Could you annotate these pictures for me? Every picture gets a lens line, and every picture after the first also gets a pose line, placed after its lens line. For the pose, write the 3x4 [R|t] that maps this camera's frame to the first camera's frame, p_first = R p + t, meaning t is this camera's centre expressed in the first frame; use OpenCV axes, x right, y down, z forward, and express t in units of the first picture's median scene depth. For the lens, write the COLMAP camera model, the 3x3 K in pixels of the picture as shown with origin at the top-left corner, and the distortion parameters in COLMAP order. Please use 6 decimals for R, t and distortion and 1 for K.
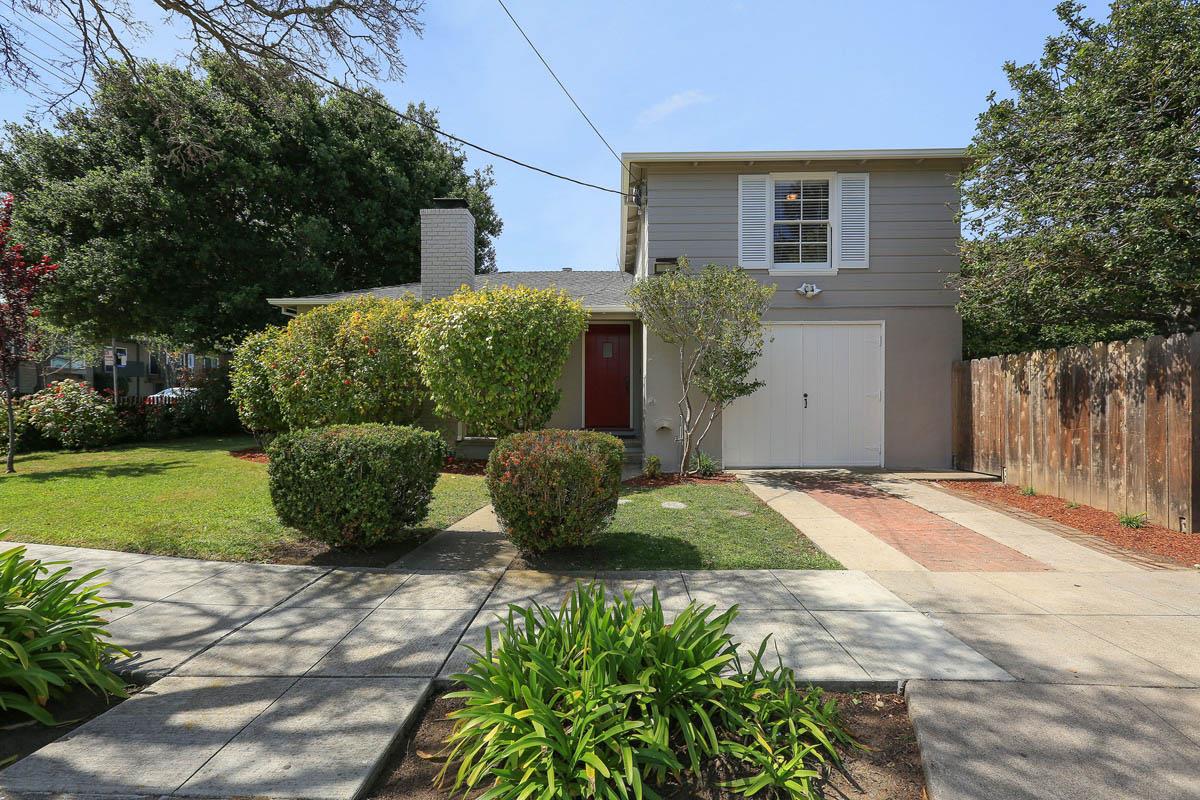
lens RADIAL K [[541.6, 0, 605.7], [0, 541.6, 398.6], [0, 0, 1]] dist [-0.001125, 0.000761]
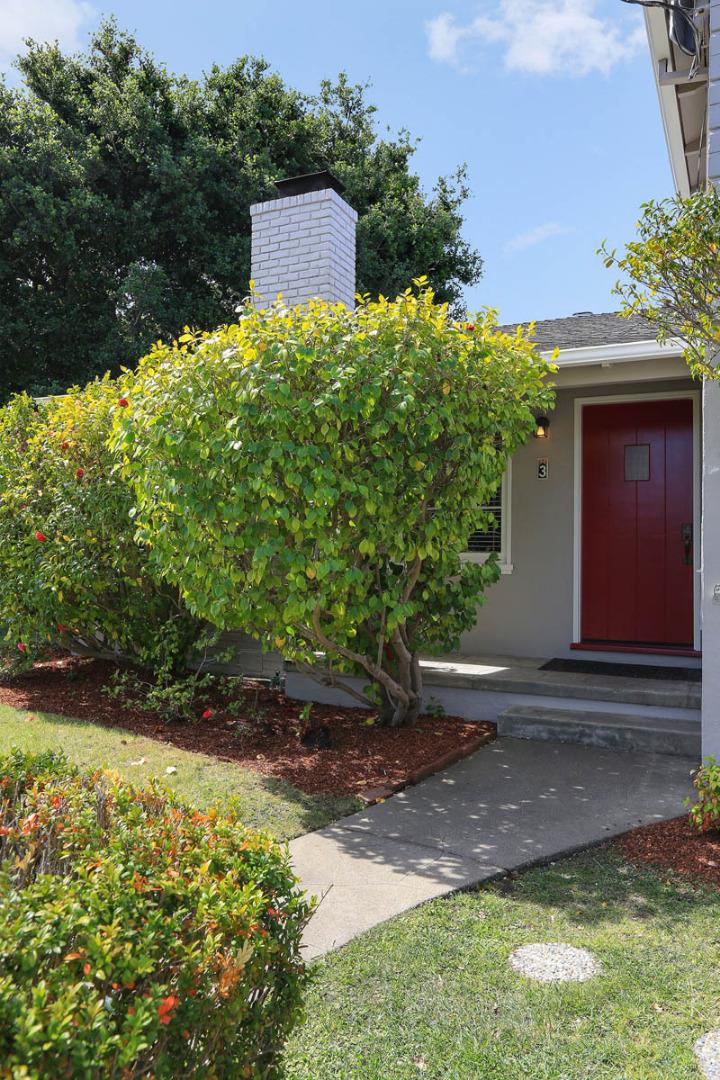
lens RADIAL K [[798.8, 0, 362.5], [0, 798.8, 524.0], [0, 0, 1]] dist [0.006487, 0.006491]
pose [[0.911595, -0.004937, -0.411060, 0.089634], [-0.015686, 0.998782, -0.046782, -0.010851], [0.410790, 0.049094, 0.910407, 0.449684]]
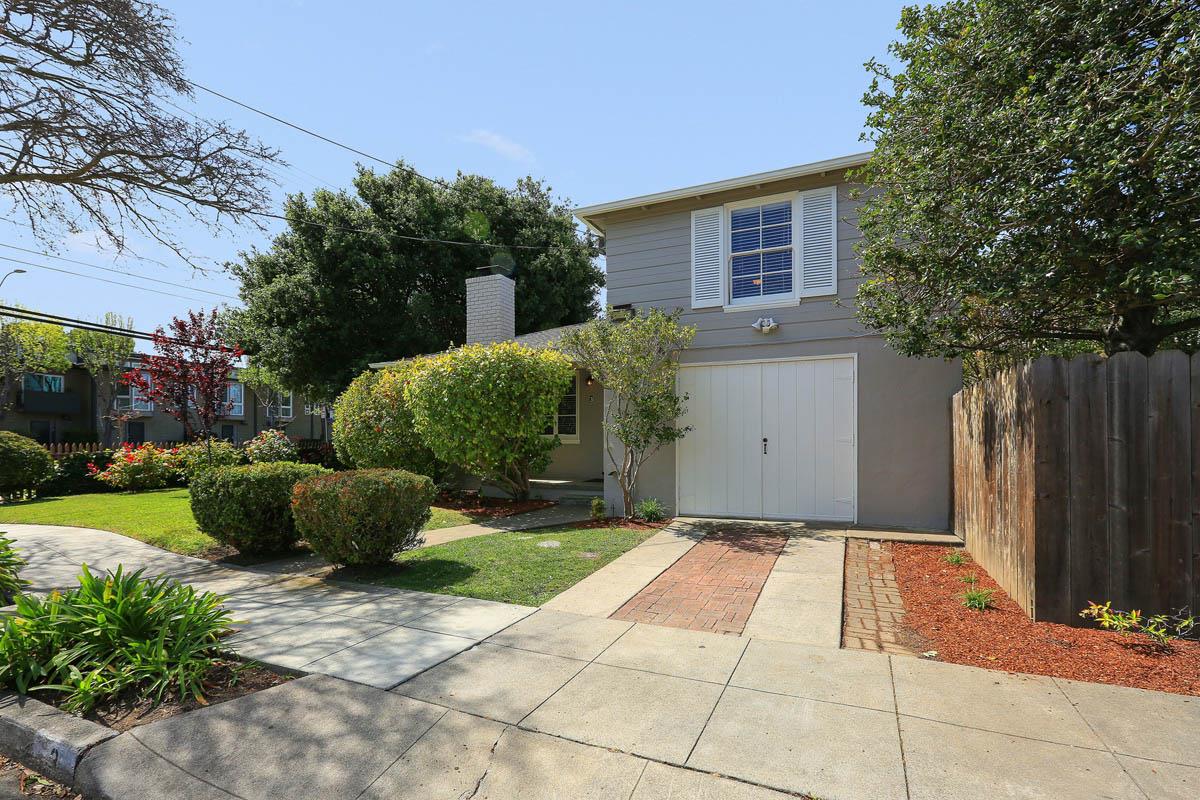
lens RADIAL K [[556.5, 0, 599.5], [0, 556.5, 440.4], [0, 0, 1]] dist [0.001138, 0.000411]
pose [[0.919563, -0.001175, -0.392941, 0.484156], [-0.000788, 0.999988, -0.004833, -0.000647], [0.392942, 0.004754, 0.919551, 0.026610]]
